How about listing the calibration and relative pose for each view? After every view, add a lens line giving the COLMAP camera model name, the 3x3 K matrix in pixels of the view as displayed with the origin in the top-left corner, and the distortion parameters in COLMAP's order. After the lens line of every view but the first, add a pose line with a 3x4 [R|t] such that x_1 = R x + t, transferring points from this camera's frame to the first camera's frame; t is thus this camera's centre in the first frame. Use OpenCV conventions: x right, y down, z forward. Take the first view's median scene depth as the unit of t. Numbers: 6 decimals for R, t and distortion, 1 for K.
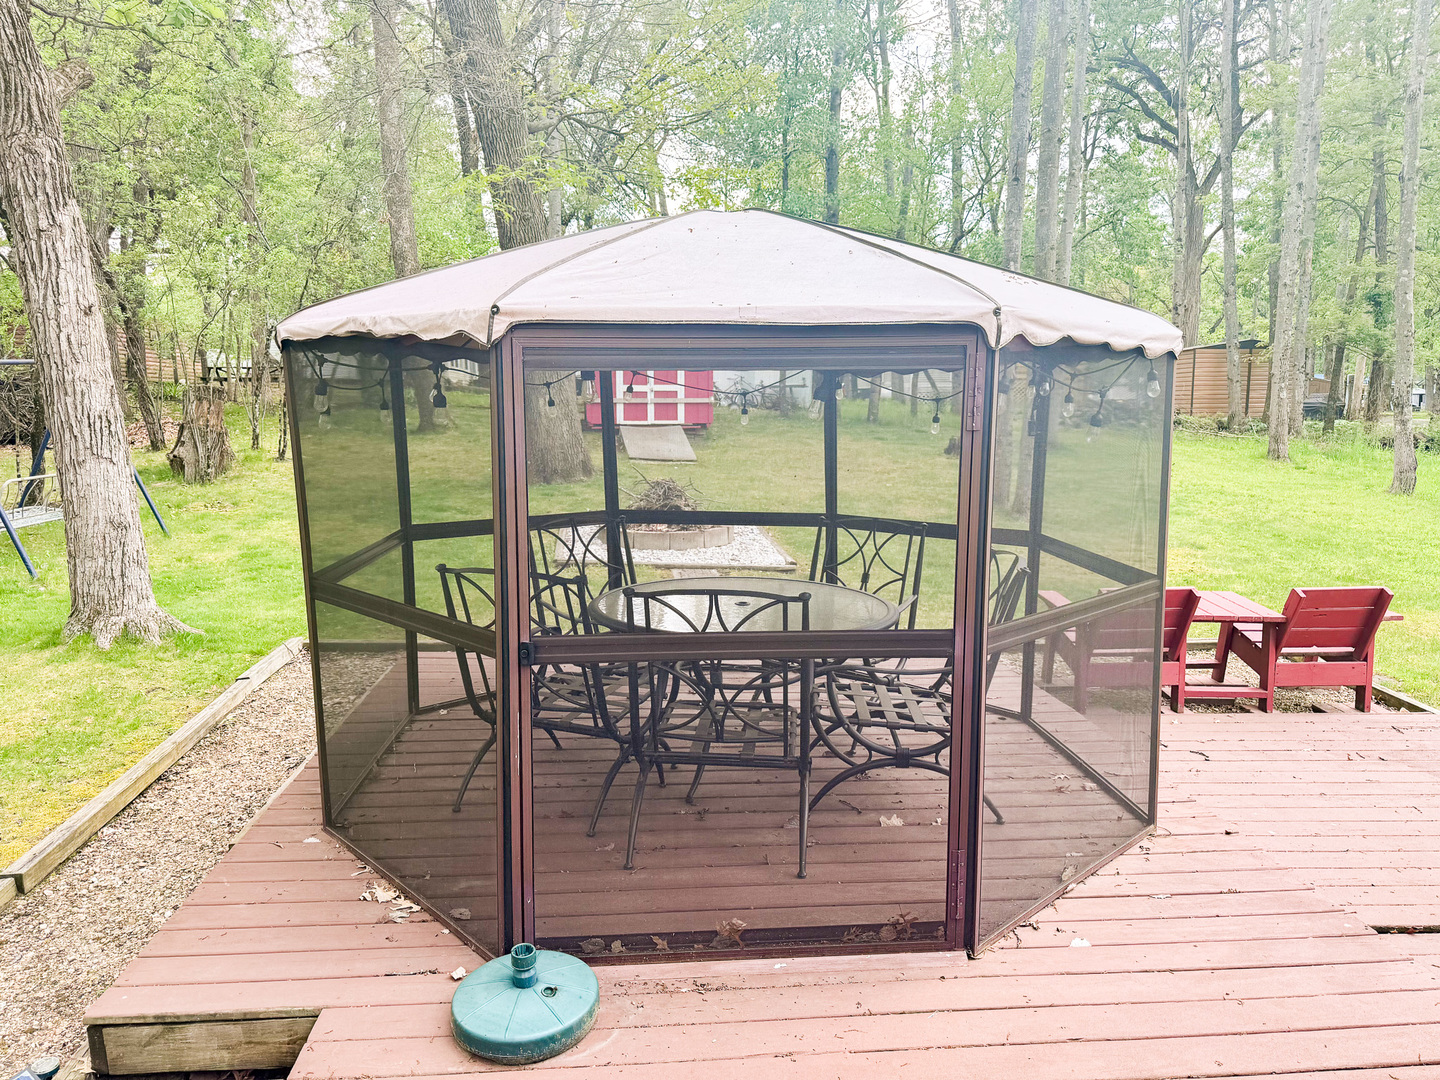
lens RADIAL K [[1040.6, 0, 720.0], [0, 1040.6, 540.0], [0, 0, 1]] dist [0.045237, -0.004268]
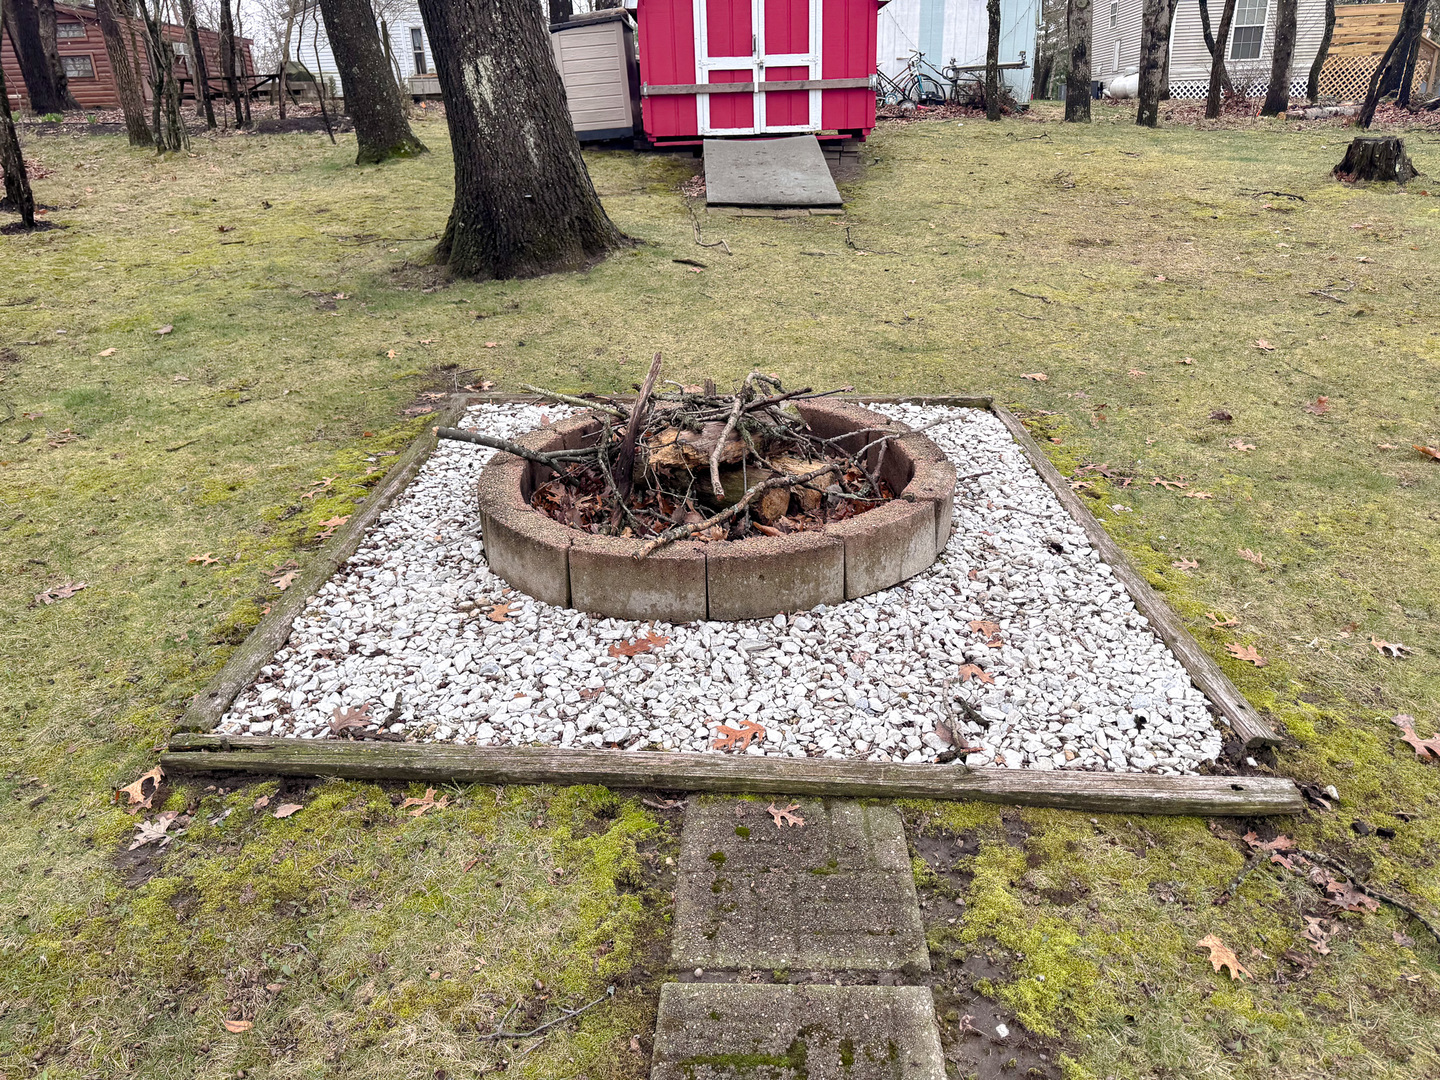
lens RADIAL K [[1035.3, 0, 736.6], [0, 1035.3, 538.2], [0, 0, 1]] dist [0.027265, -0.005614]
pose [[0.991703, 0.019468, -0.127064, -0.014133], [0.012442, 0.969287, 0.245618, -0.116211], [0.127943, -0.245161, 0.961003, 1.257985]]
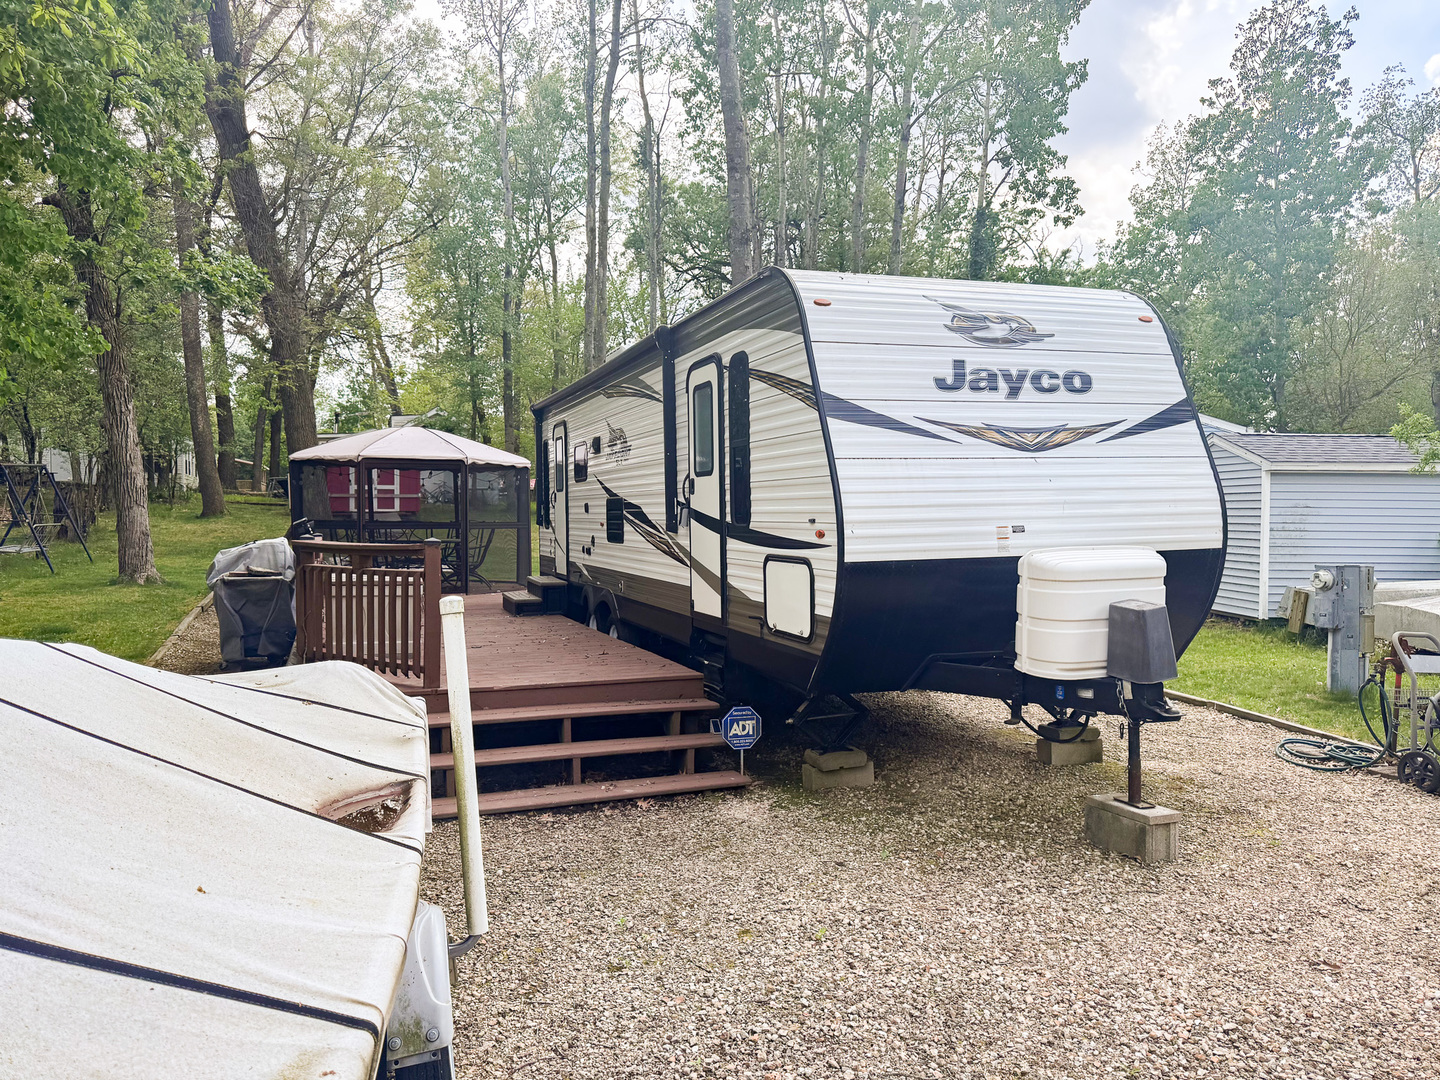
lens RADIAL K [[1035.3, 0, 736.6], [0, 1035.3, 538.2], [0, 0, 1]] dist [0.027265, -0.005614]
pose [[0.960928, -0.003563, 0.276775, 0.054146], [0.033564, 0.994038, -0.103735, 0.293097], [-0.274755, 0.108972, 0.955319, -1.649821]]
